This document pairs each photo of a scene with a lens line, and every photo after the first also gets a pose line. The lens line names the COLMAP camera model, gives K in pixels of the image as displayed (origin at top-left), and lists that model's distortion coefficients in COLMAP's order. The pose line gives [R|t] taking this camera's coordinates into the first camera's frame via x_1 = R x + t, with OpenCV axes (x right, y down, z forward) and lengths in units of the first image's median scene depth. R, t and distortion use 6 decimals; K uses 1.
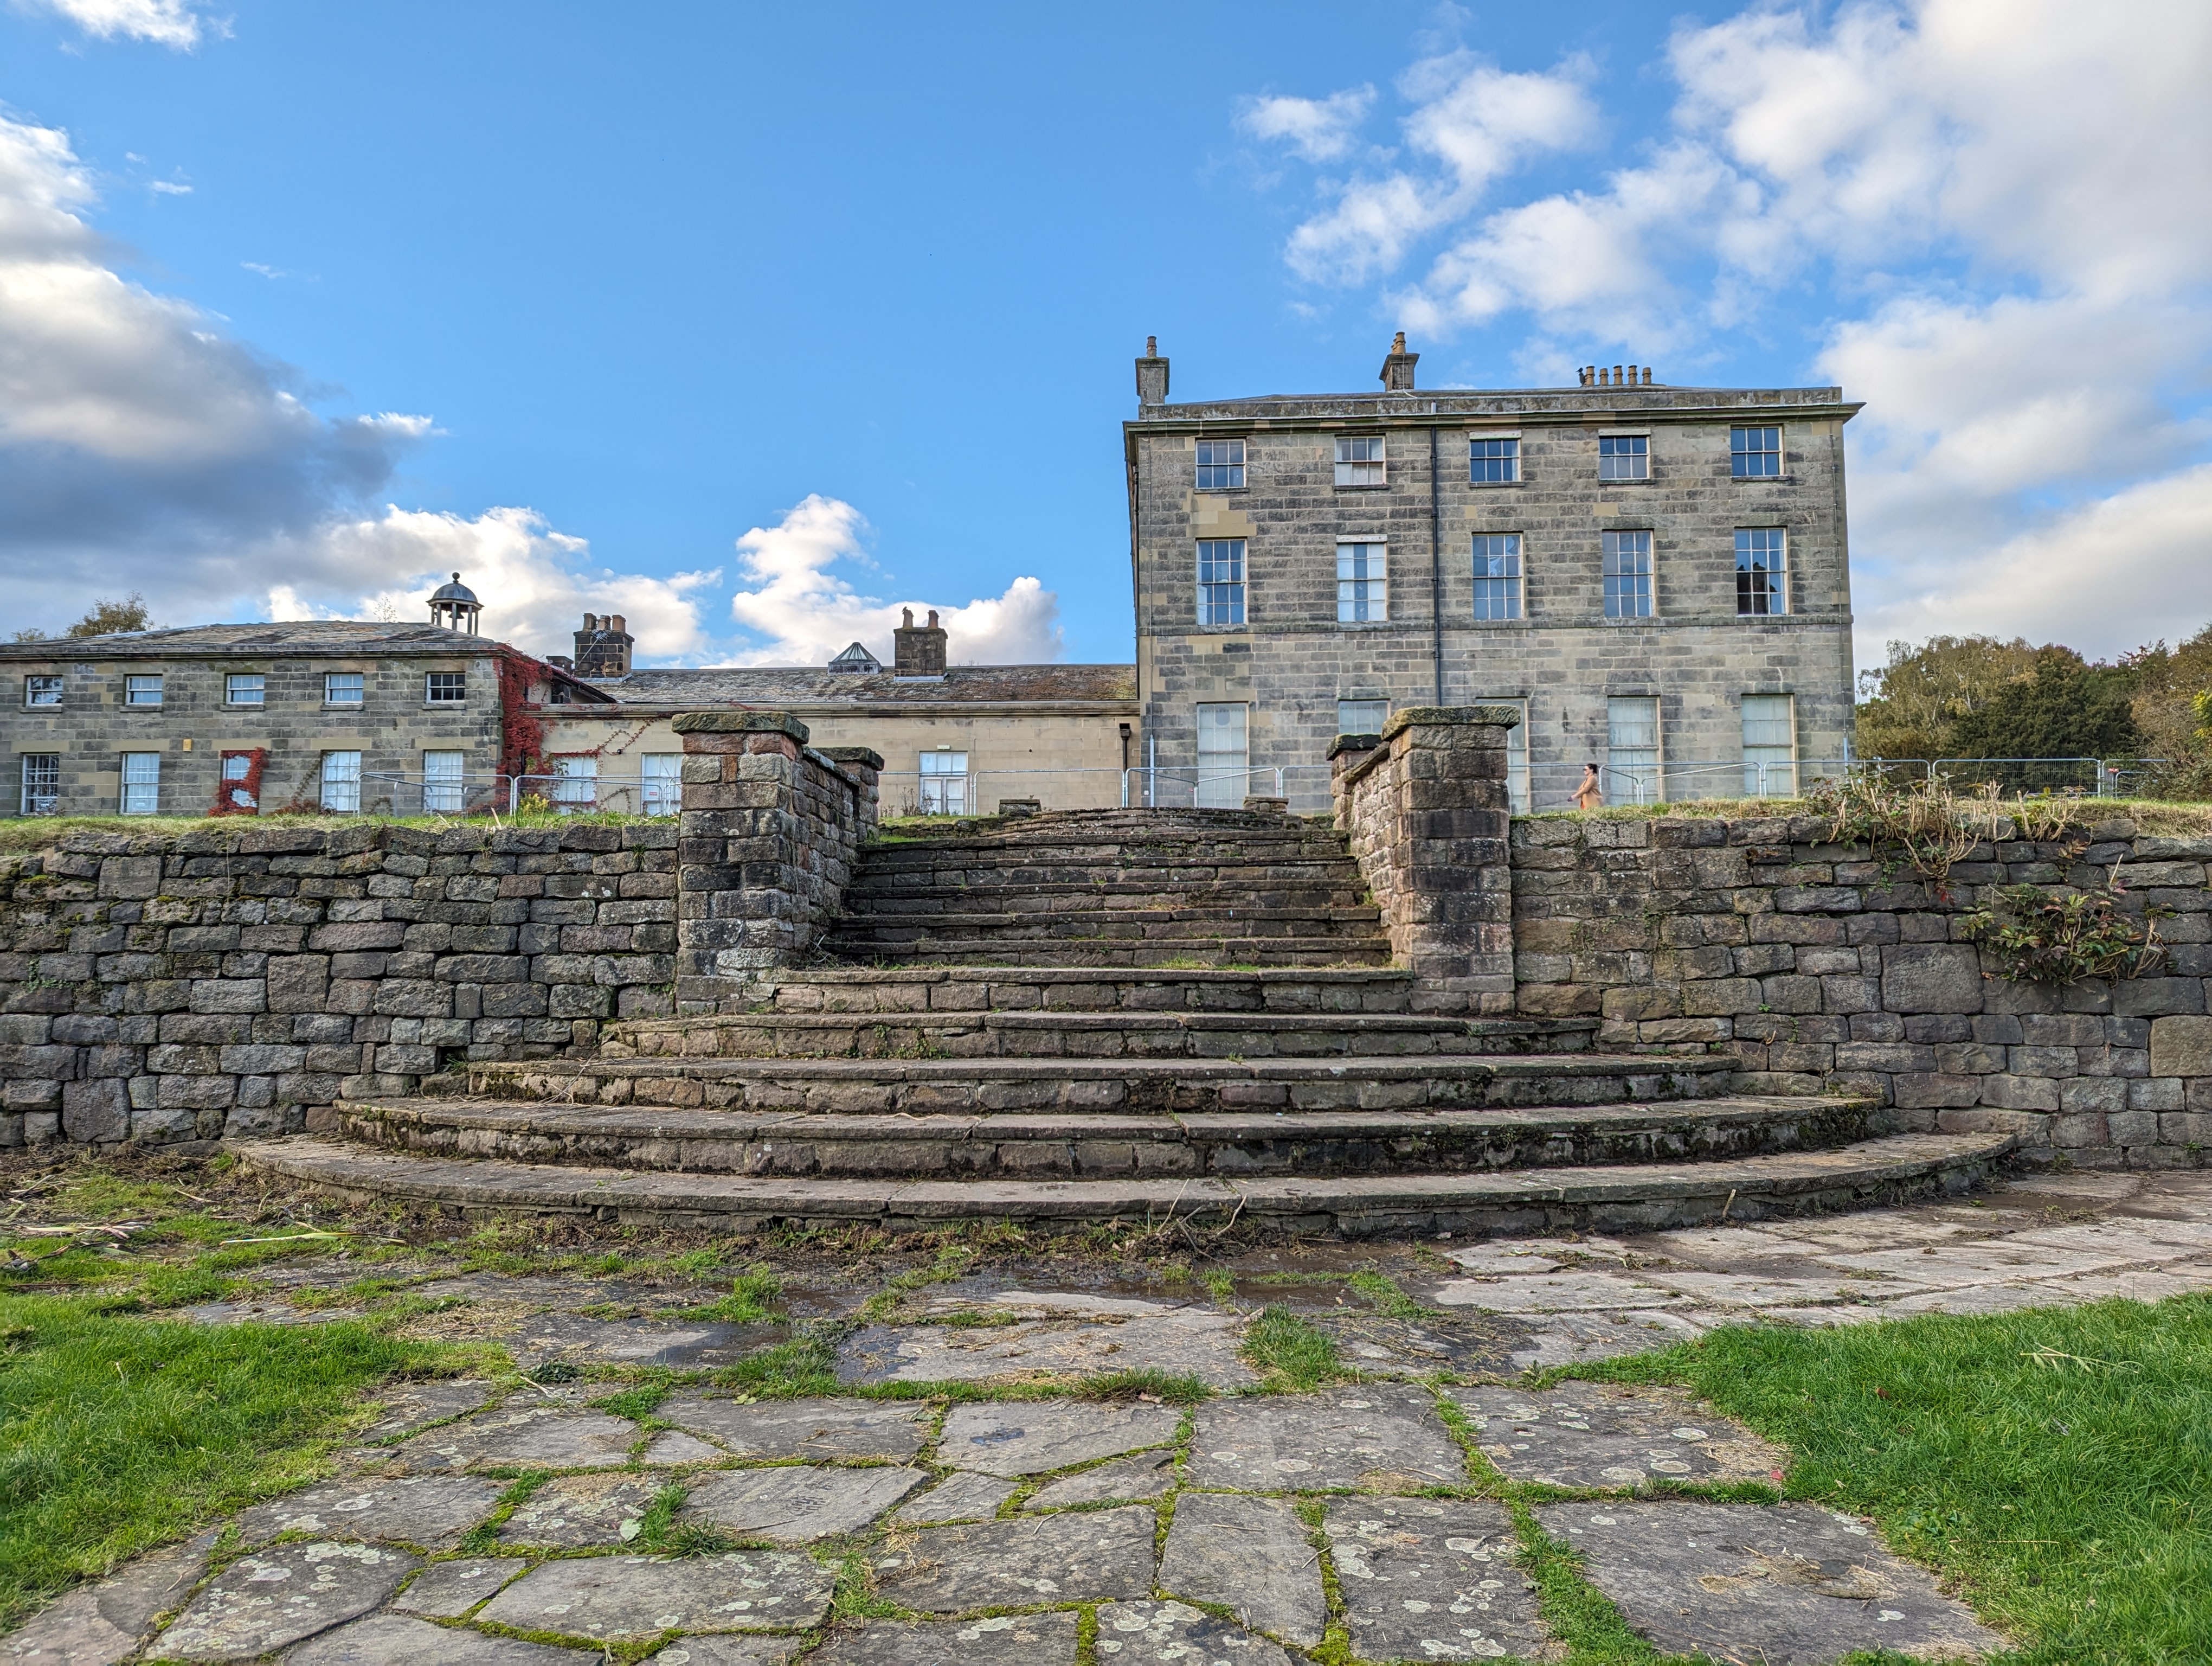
lens RADIAL K [[1539.8, 0, 1106.6], [0, 1539.8, 843.5], [0, 0, 1]] dist [0.030079, -0.006089]
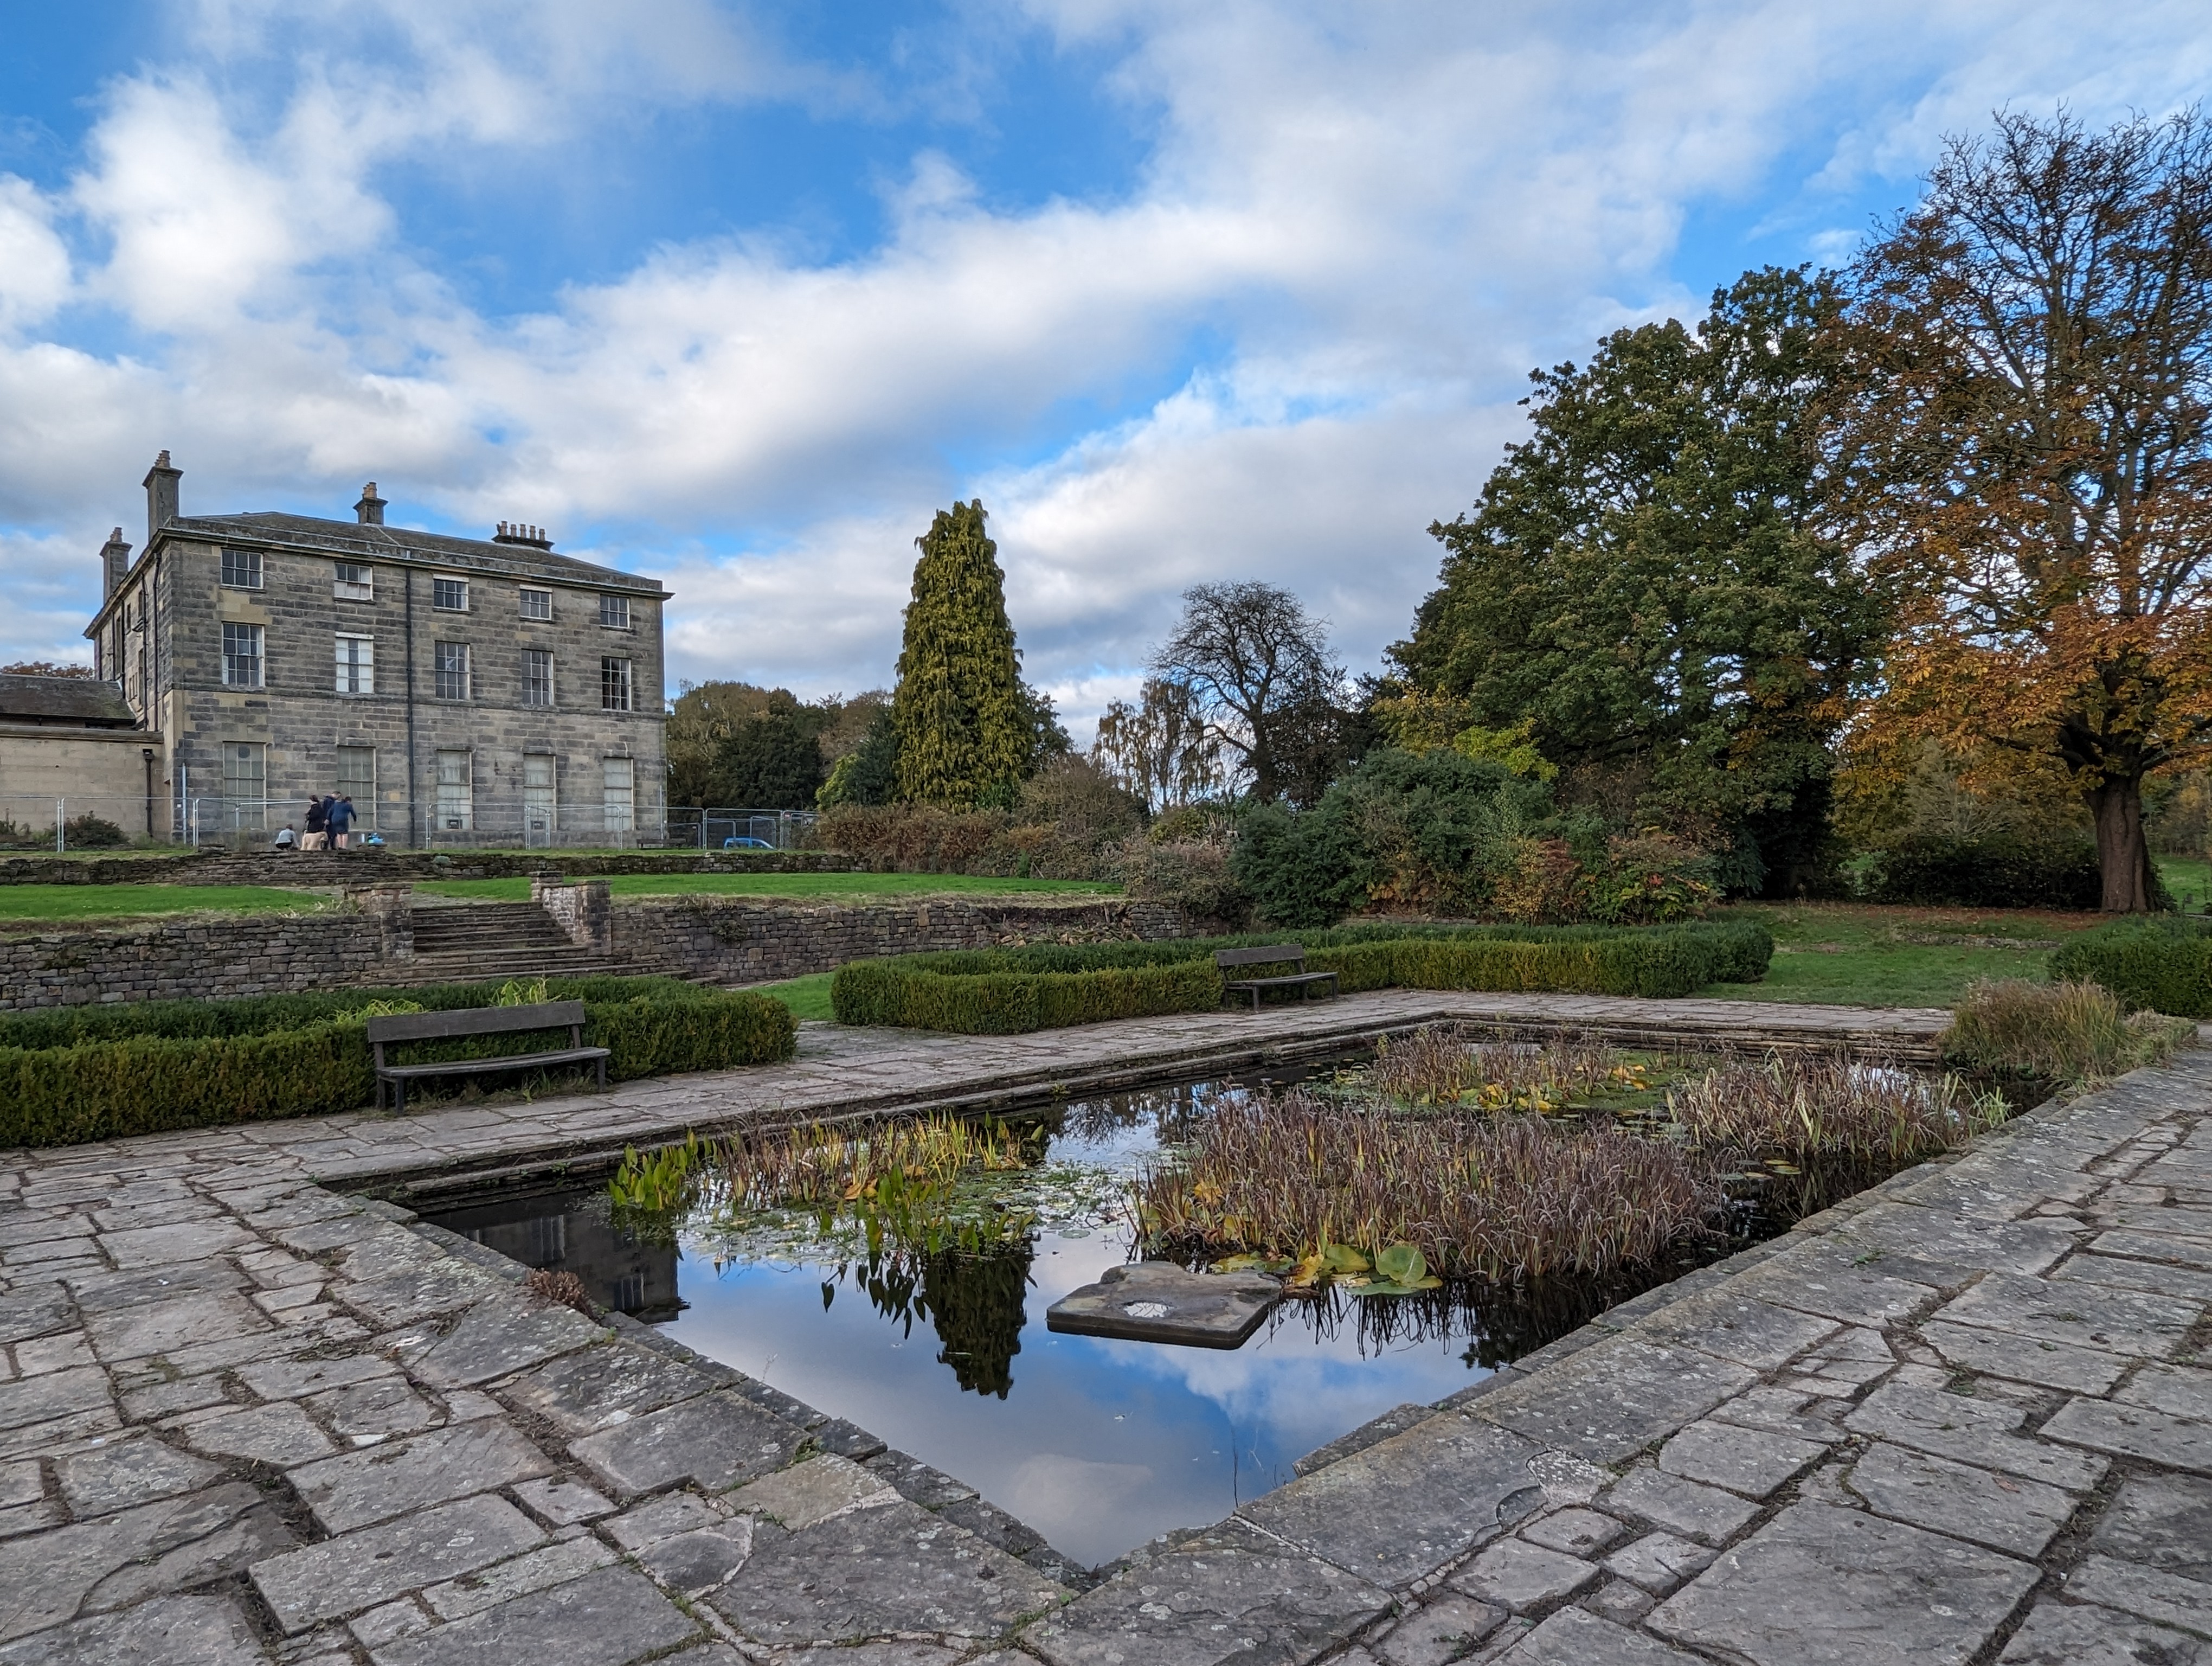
lens RADIAL K [[1353.1, 0, 1106.9], [0, 1353.1, 849.9], [0, 0, 1]] dist [0.004869, -0.000123]
pose [[0.711709, 0.002597, 0.702469, -0.231725], [-0.032773, 0.999027, 0.029511, -0.055834], [-0.701709, -0.044025, 0.711102, -0.431292]]
